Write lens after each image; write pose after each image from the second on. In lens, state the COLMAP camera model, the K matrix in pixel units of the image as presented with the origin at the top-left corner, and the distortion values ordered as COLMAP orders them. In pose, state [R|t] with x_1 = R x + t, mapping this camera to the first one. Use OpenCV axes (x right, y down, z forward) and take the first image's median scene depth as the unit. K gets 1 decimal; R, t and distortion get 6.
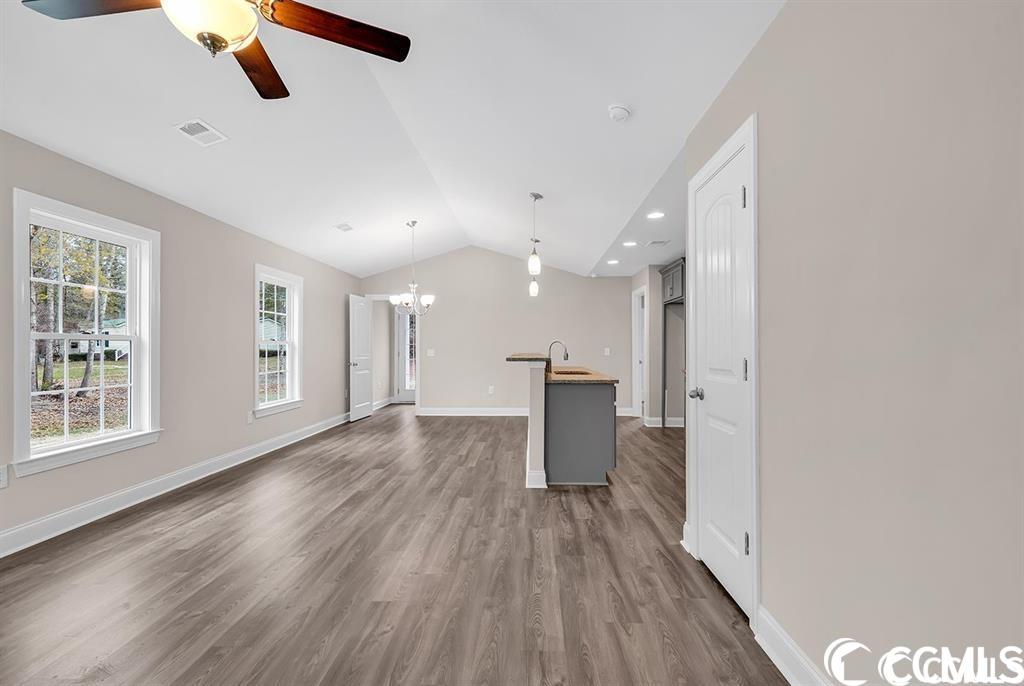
lens RADIAL K [[548.7, 0, 512.0], [0, 548.7, 343.0], [0, 0, 1]] dist [-0.000111, 0.000059]
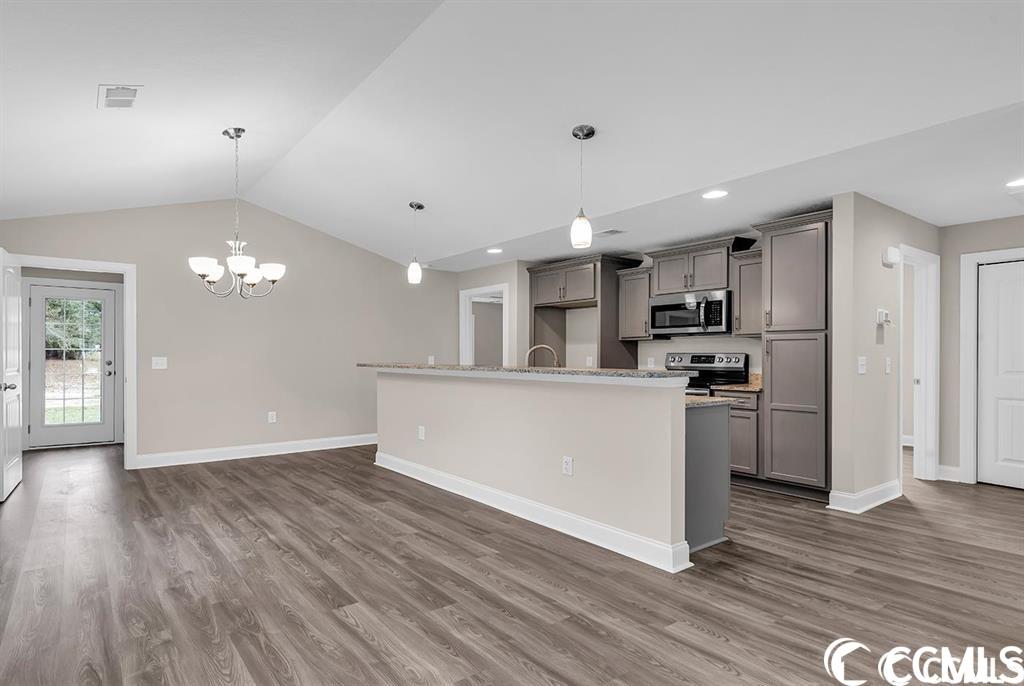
lens RADIAL K [[523.8, 0, 512.0], [0, 523.8, 343.0], [0, 0, 1]] dist [0.015316, -0.000189]
pose [[0.746185, 0.019512, 0.665453, -0.493628], [-0.007688, 0.999756, -0.020694, 0.009424], [-0.665694, 0.010326, 0.746153, 0.621428]]
